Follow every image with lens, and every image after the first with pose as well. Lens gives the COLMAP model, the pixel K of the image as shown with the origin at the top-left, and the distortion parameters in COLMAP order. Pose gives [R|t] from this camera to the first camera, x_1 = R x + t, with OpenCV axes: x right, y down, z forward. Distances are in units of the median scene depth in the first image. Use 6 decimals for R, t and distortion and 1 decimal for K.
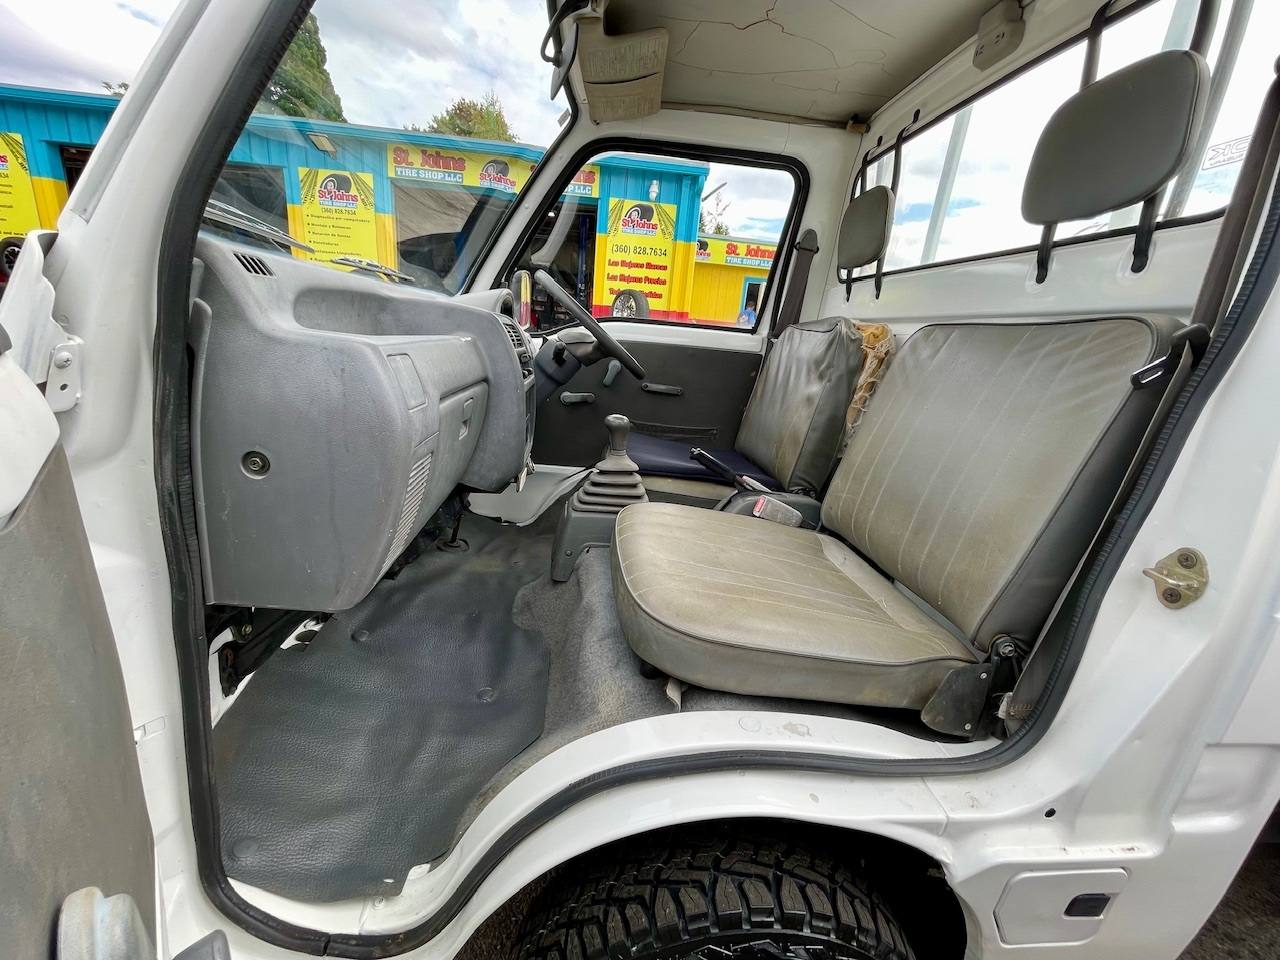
lens RADIAL K [[518.4, 0, 640.0], [0, 518.4, 480.0], [0, 0, 1]] dist [-0.000588, -0.000129]
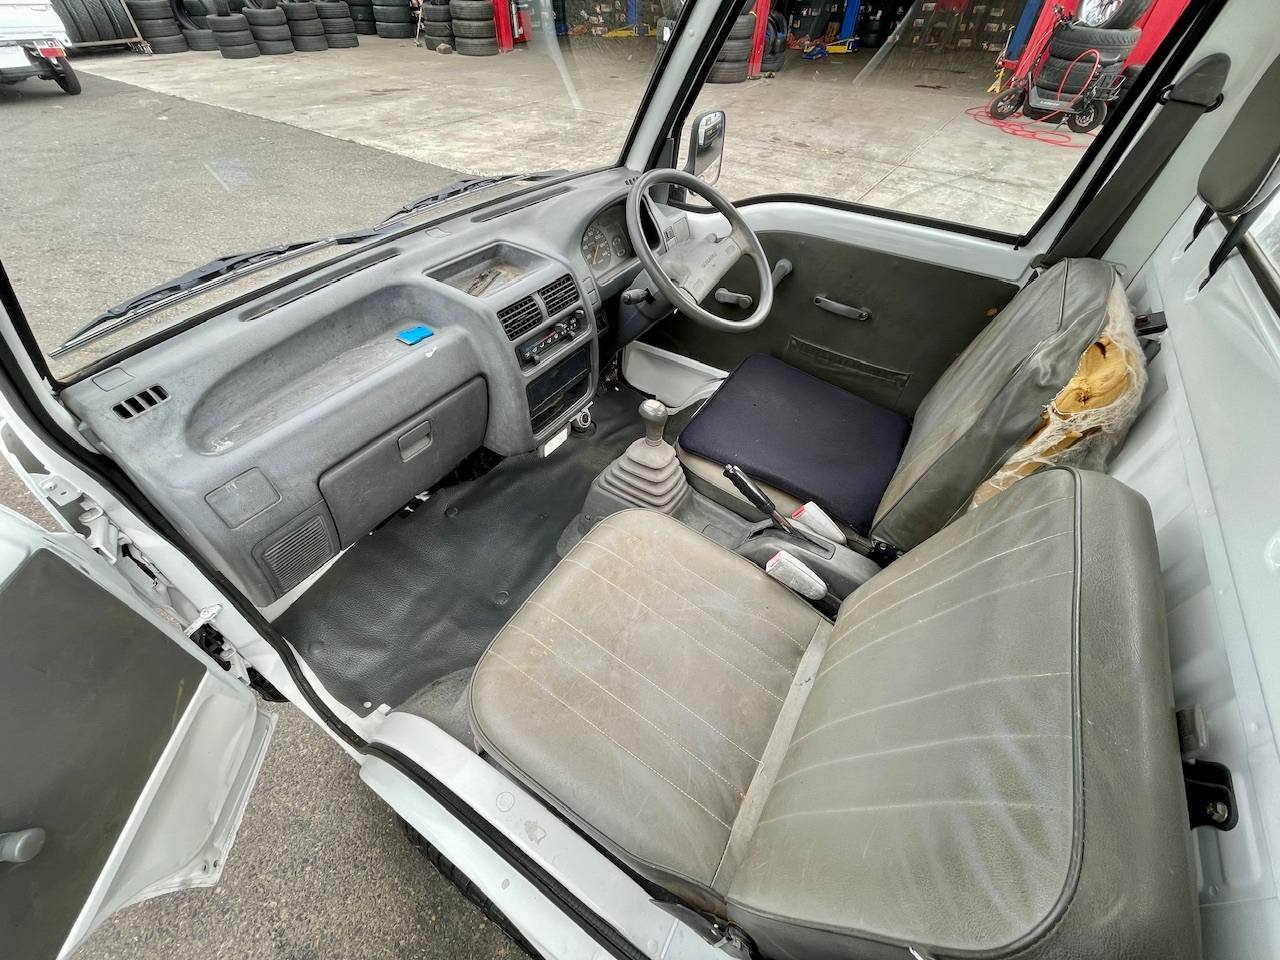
lens RADIAL K [[518.4, 0, 640.0], [0, 518.4, 480.0], [0, 0, 1]] dist [-0.000588, -0.000129]
pose [[0.789265, 0.387309, -0.476500, 0.379919], [-0.129428, 0.863489, 0.487479, -0.409970], [0.600257, -0.323078, 0.731650, 0.283691]]
